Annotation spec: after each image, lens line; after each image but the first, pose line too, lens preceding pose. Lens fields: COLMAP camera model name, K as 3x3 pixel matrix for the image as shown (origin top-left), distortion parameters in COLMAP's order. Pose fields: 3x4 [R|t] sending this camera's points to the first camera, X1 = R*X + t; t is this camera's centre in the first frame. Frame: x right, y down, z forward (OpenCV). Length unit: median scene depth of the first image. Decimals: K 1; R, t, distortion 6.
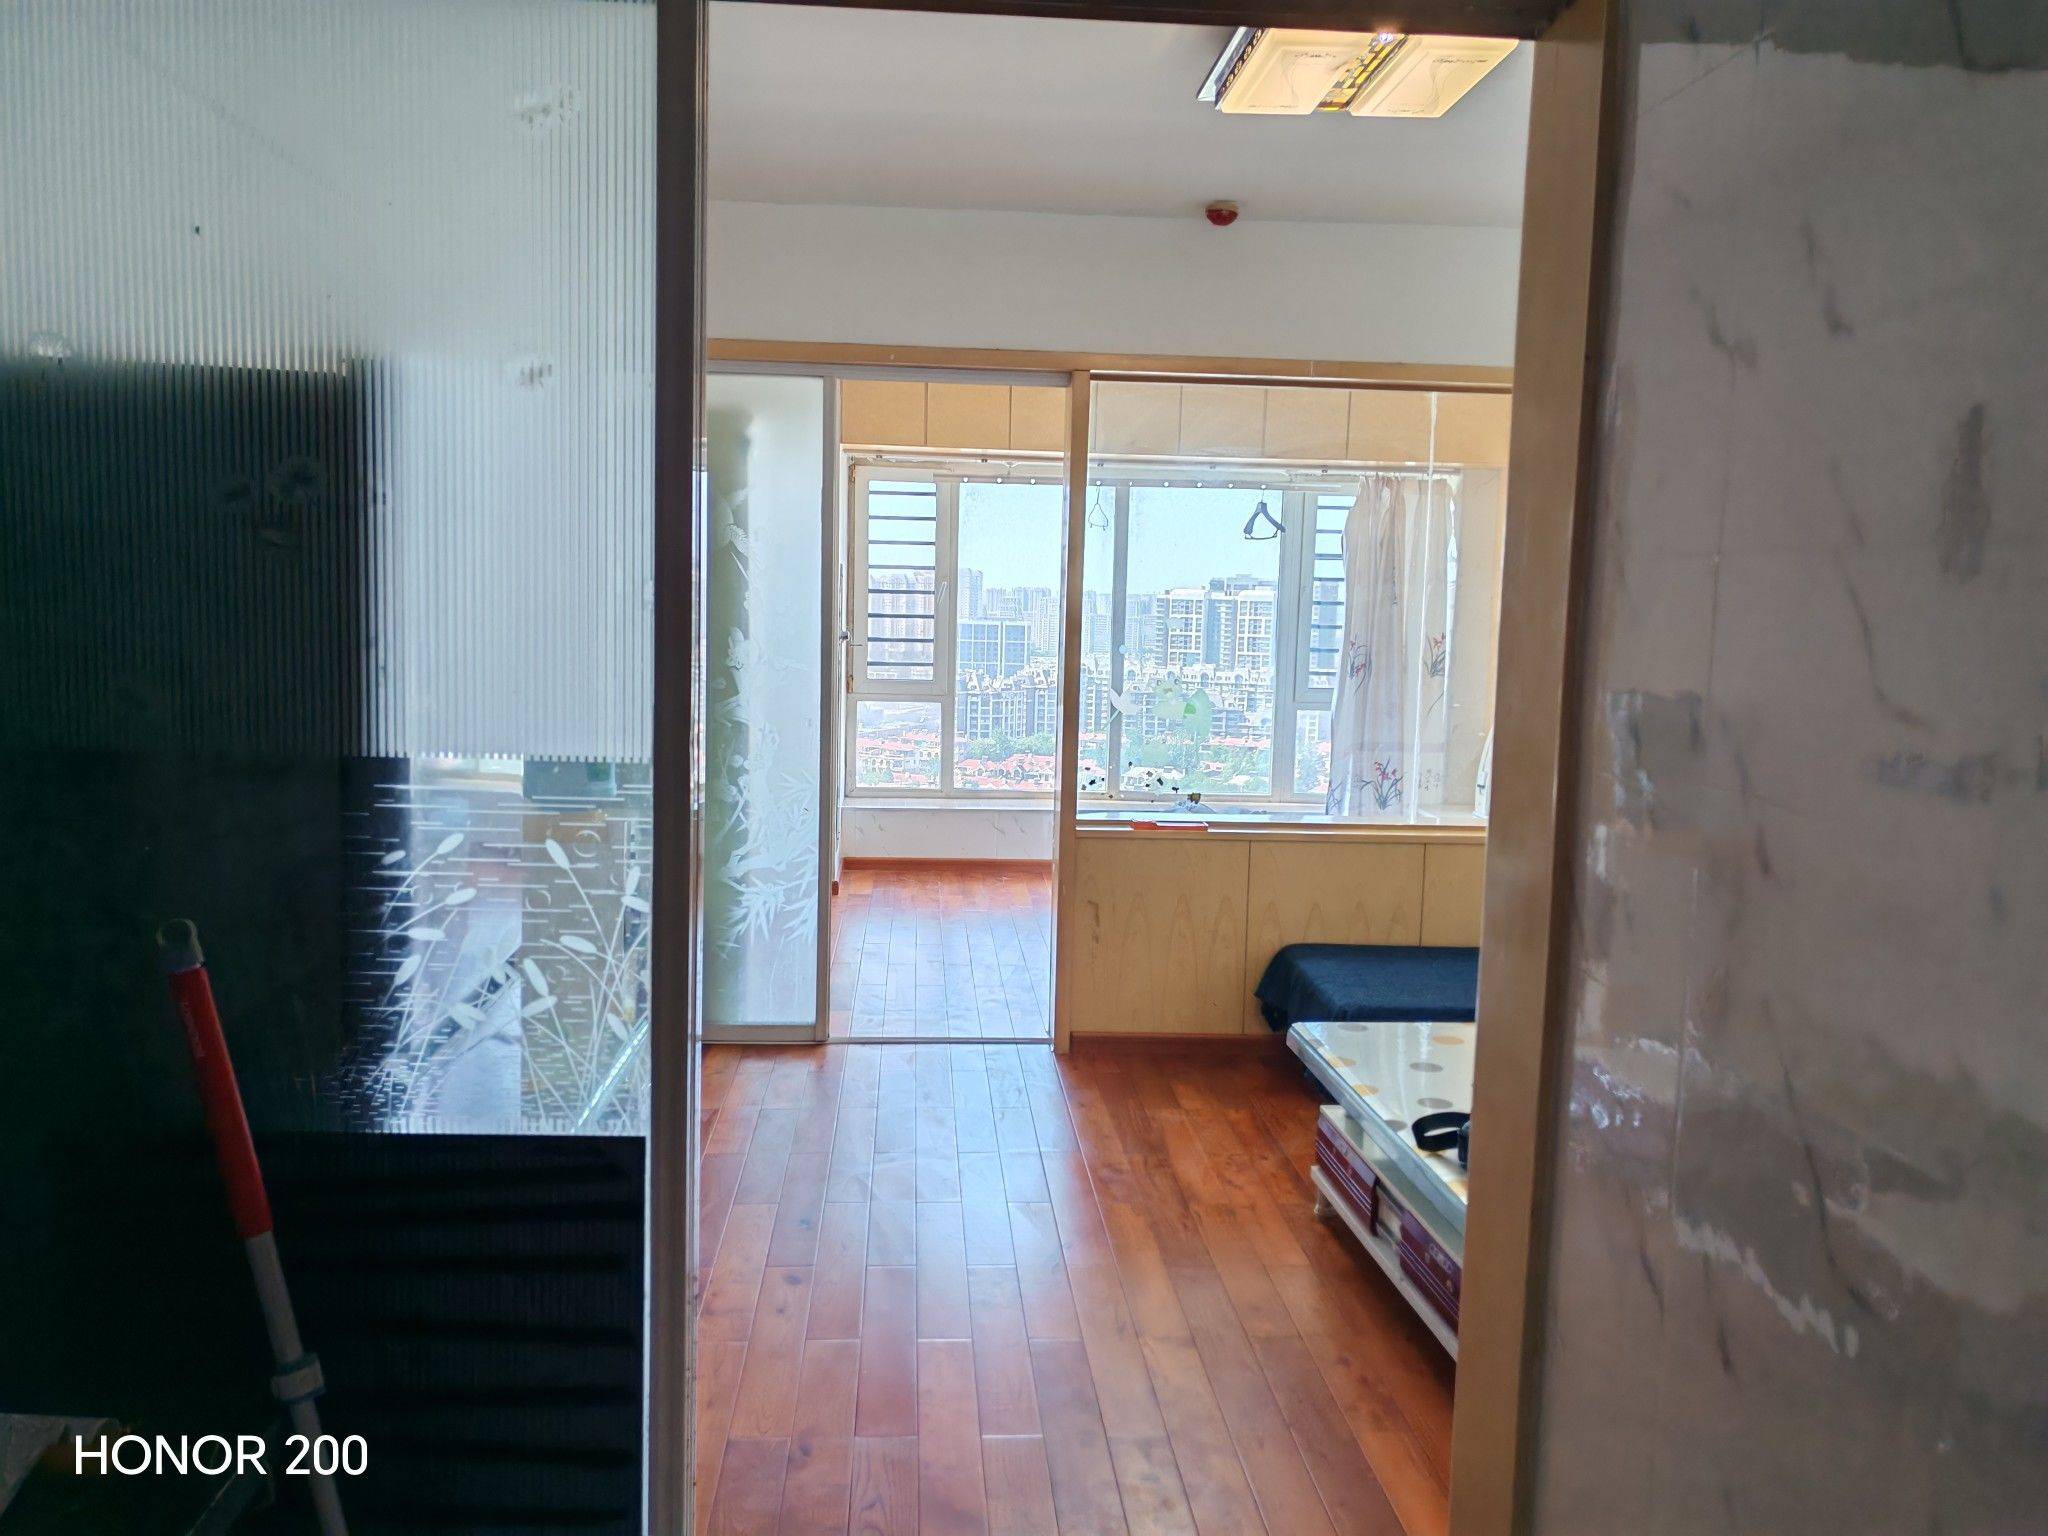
lens RADIAL K [[1602.0, 0, 1010.2], [0, 1602.0, 774.8], [0, 0, 1]] dist [0.008764, 0.011230]
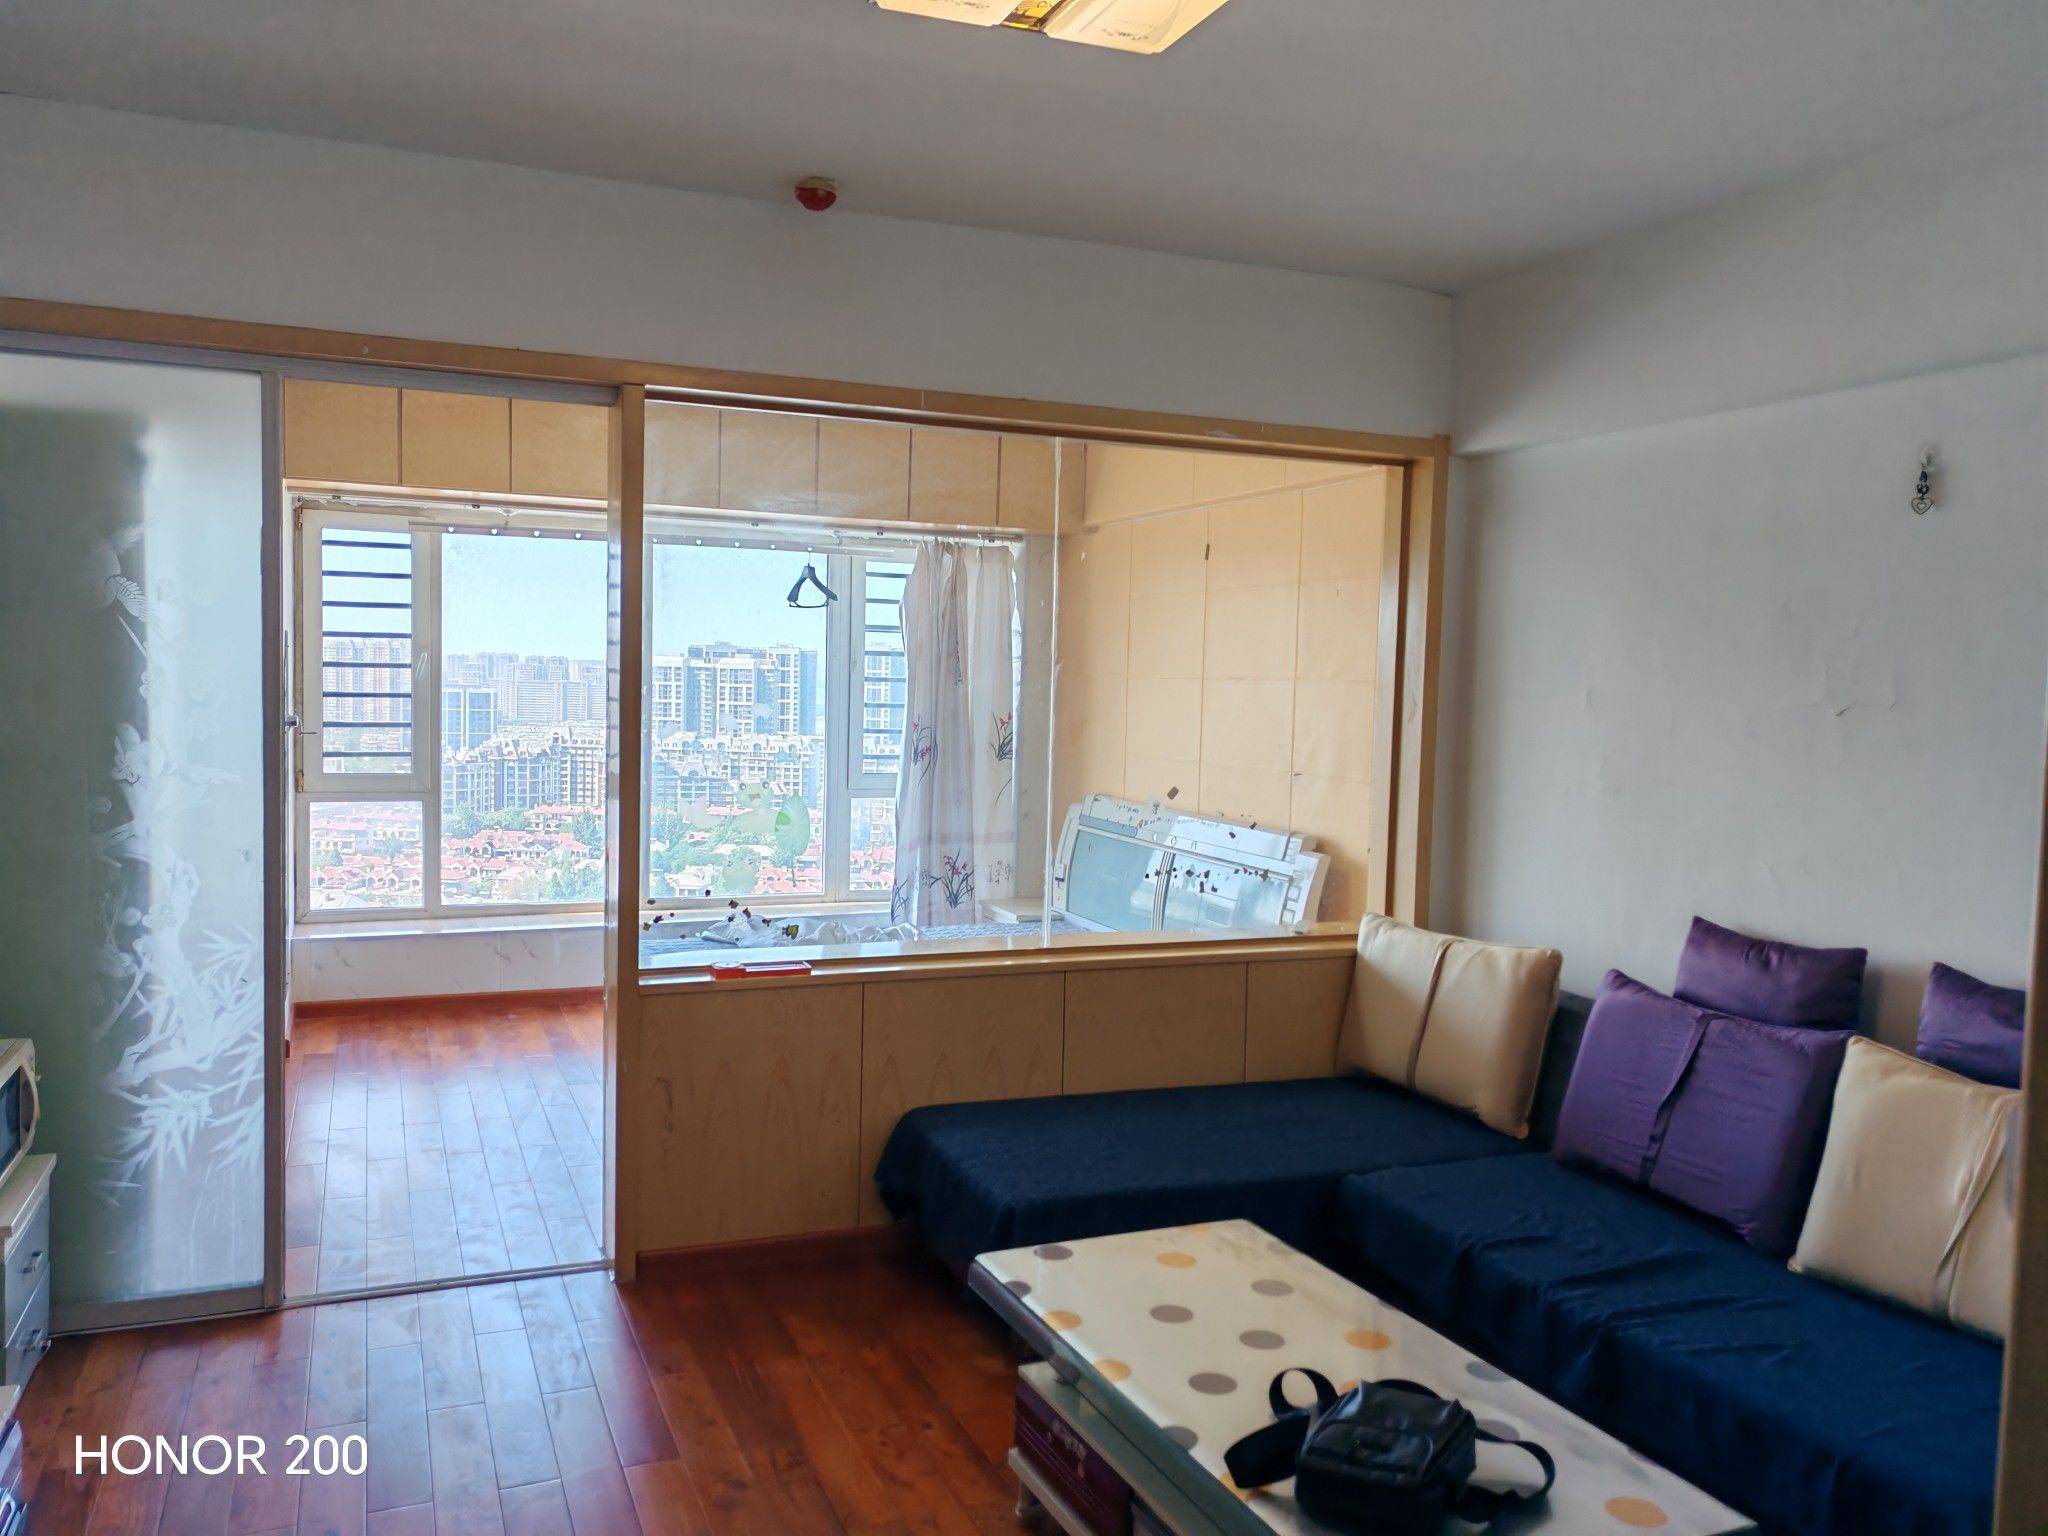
lens RADIAL K [[1509.0, 0, 990.4], [0, 1509.0, 769.8], [0, 0, 1]] dist [0.059703, -0.093275]
pose [[0.944114, -0.021361, 0.328926, -0.032196], [0.034097, 0.998874, -0.033001, -0.033688], [-0.327850, 0.042372, 0.943779, 0.231434]]
